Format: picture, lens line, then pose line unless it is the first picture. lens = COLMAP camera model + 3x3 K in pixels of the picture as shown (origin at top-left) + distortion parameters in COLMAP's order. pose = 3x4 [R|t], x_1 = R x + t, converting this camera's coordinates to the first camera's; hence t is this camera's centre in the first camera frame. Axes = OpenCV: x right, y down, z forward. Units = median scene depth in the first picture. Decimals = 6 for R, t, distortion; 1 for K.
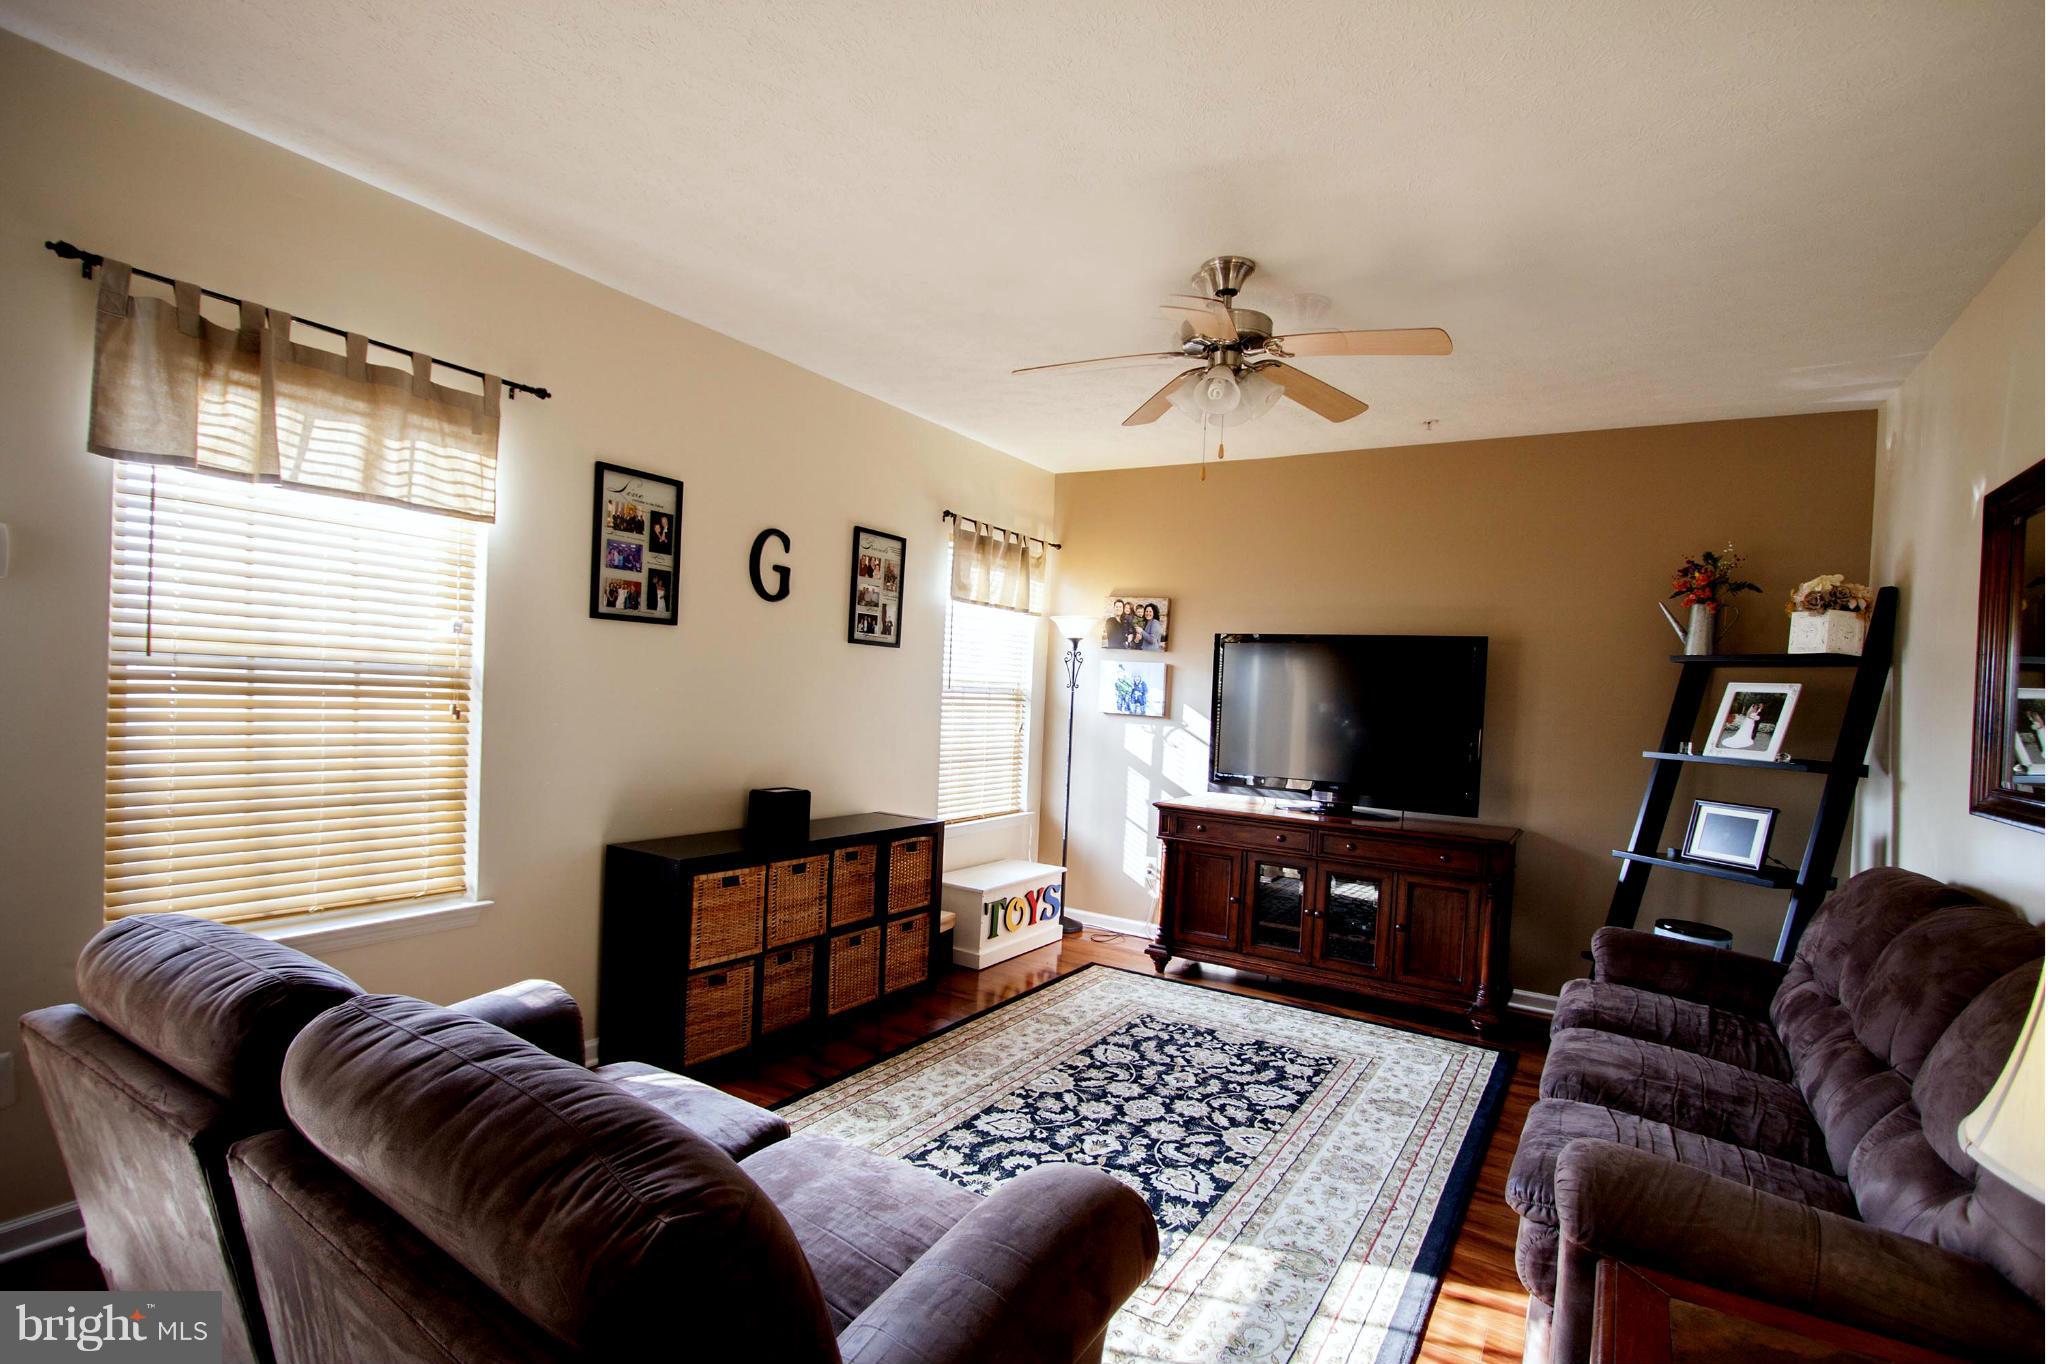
lens RADIAL K [[980.3, 0, 1026.0], [0, 980.3, 705.4], [0, 0, 1]] dist [-0.018643, 0.000410]
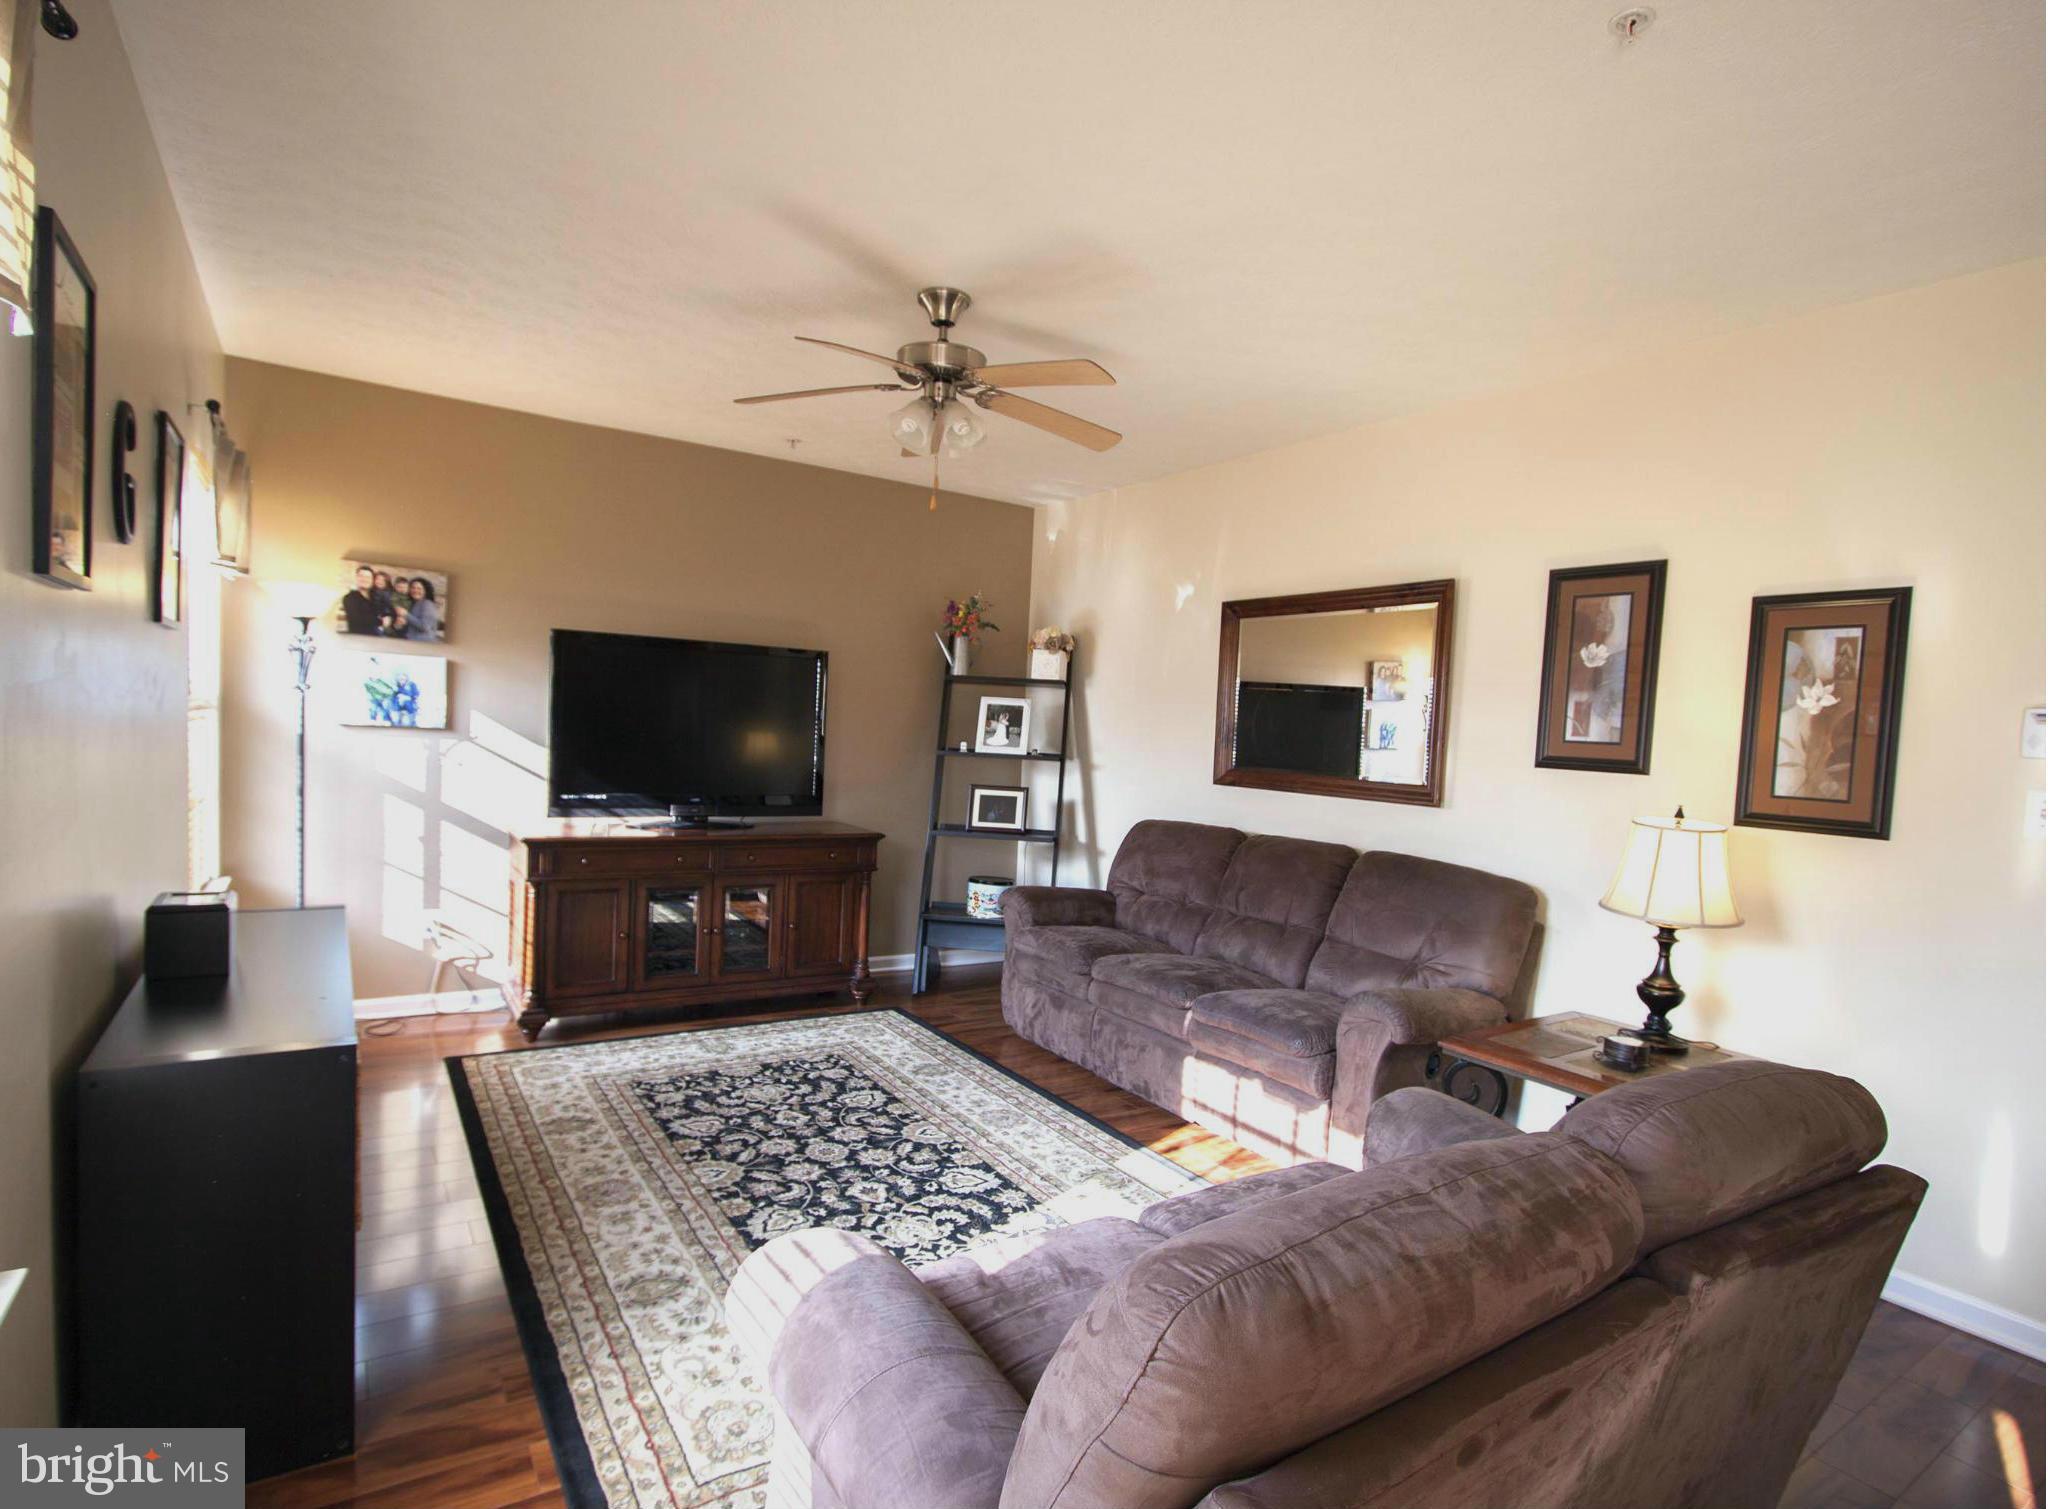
lens RADIAL K [[1042.2, 0, 1017.6], [0, 1042.2, 781.9], [0, 0, 1]] dist [-0.021415, 0.001264]
pose [[0.420103, -0.076190, 0.904272, -0.589048], [-0.015648, 0.995713, 0.091164, -0.039669], [-0.907341, -0.052448, 0.417110, 0.353533]]
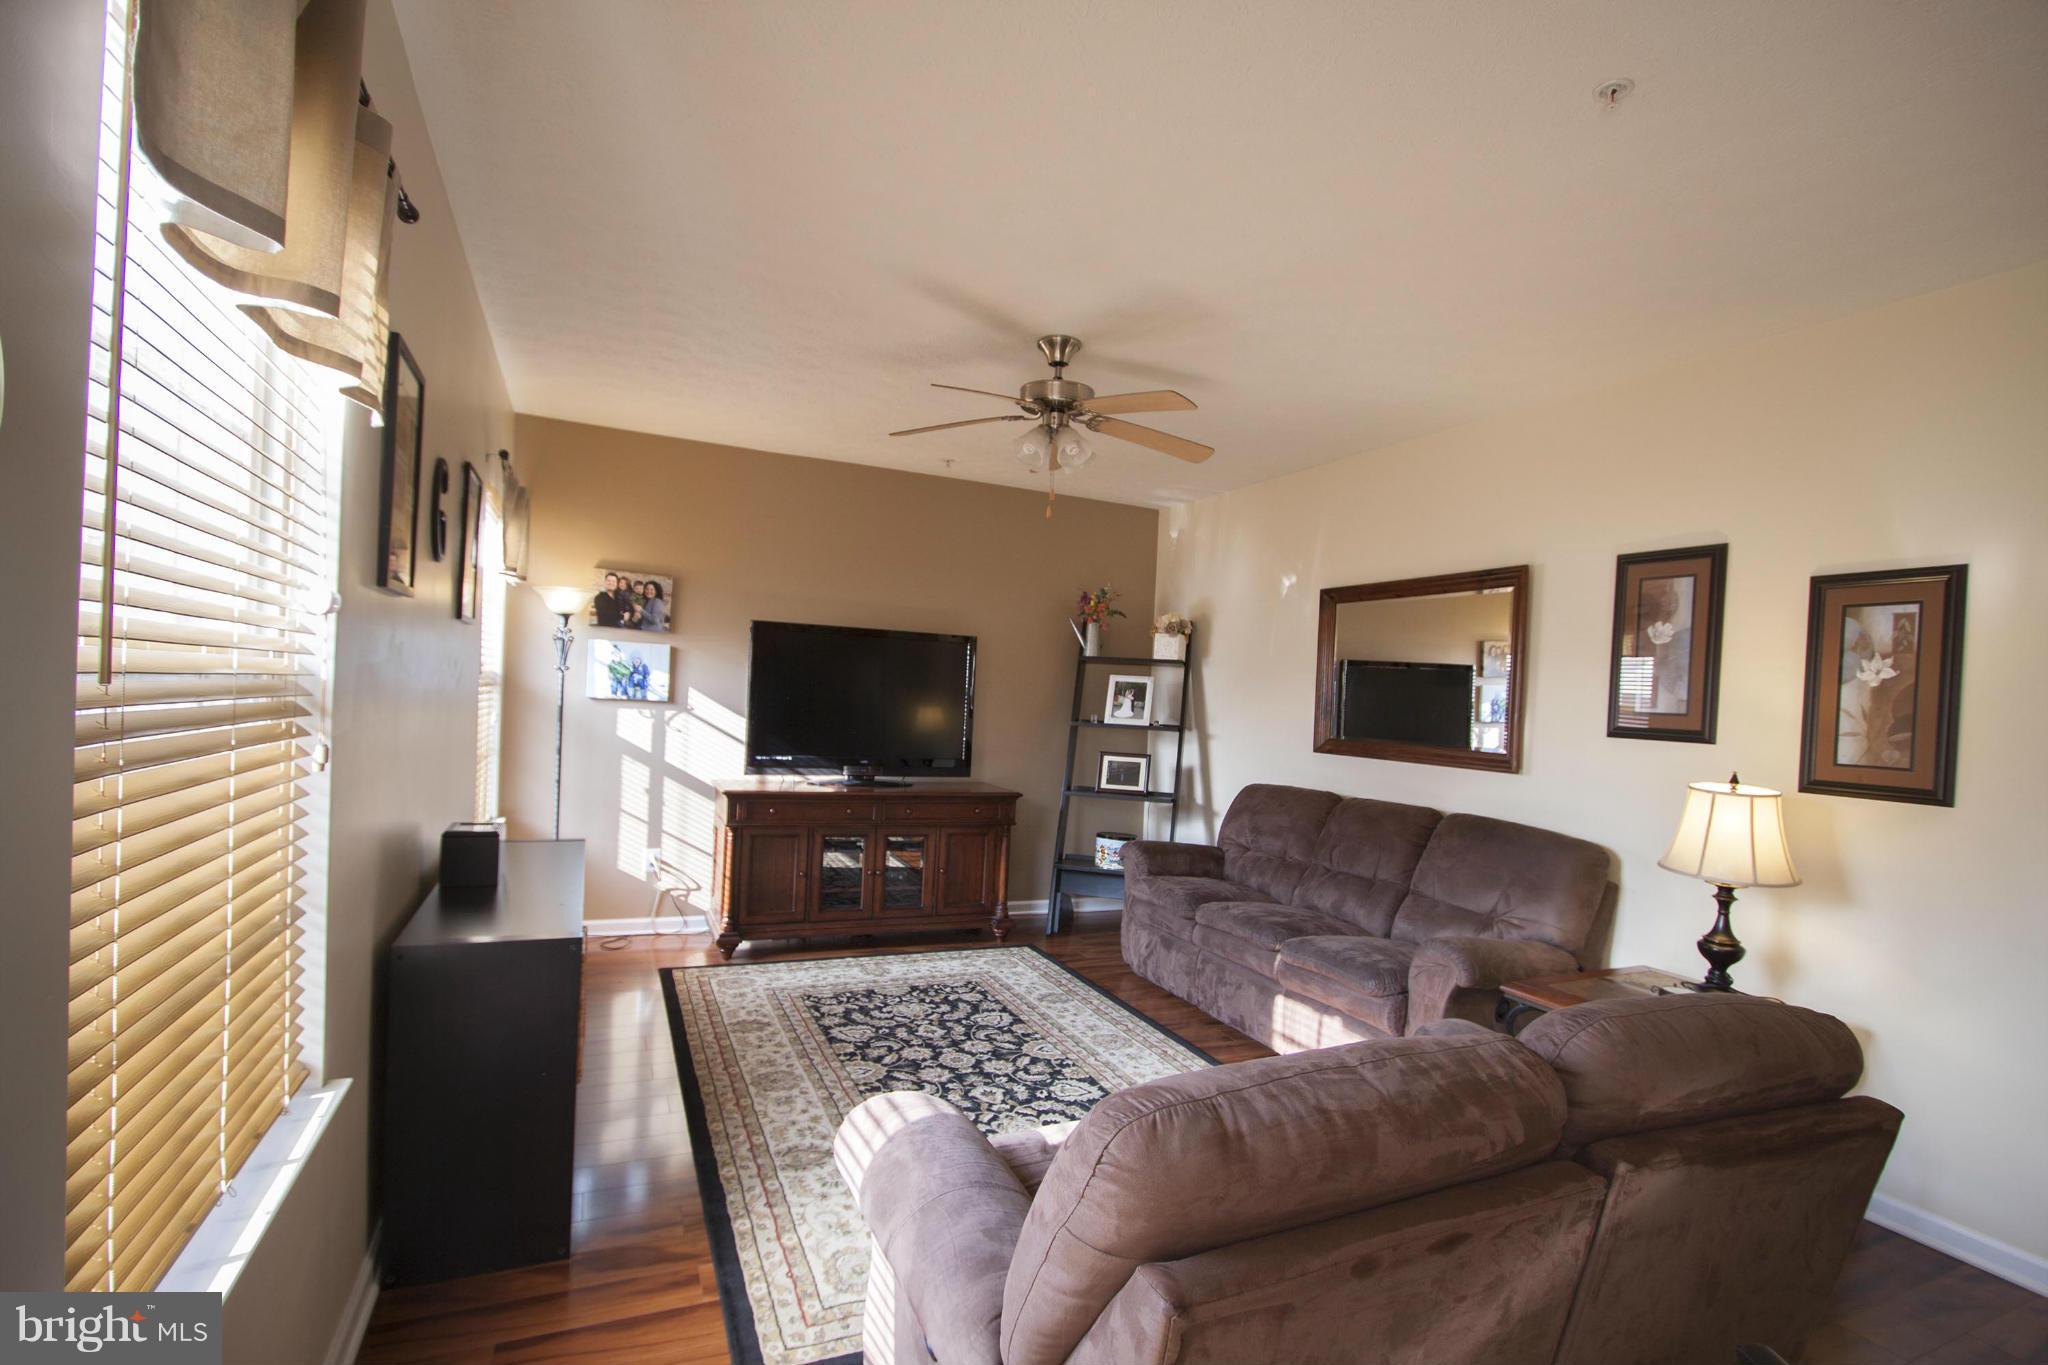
lens RADIAL K [[944.1, 0, 1025.8], [0, 944.1, 706.0], [0, 0, 1]] dist [-0.022034, 0.000624]
pose [[0.554277, -0.030017, 0.831791, -0.616034], [-0.010206, 0.999029, 0.042853, -0.038150], [-0.832270, -0.032242, 0.553432, 0.287292]]
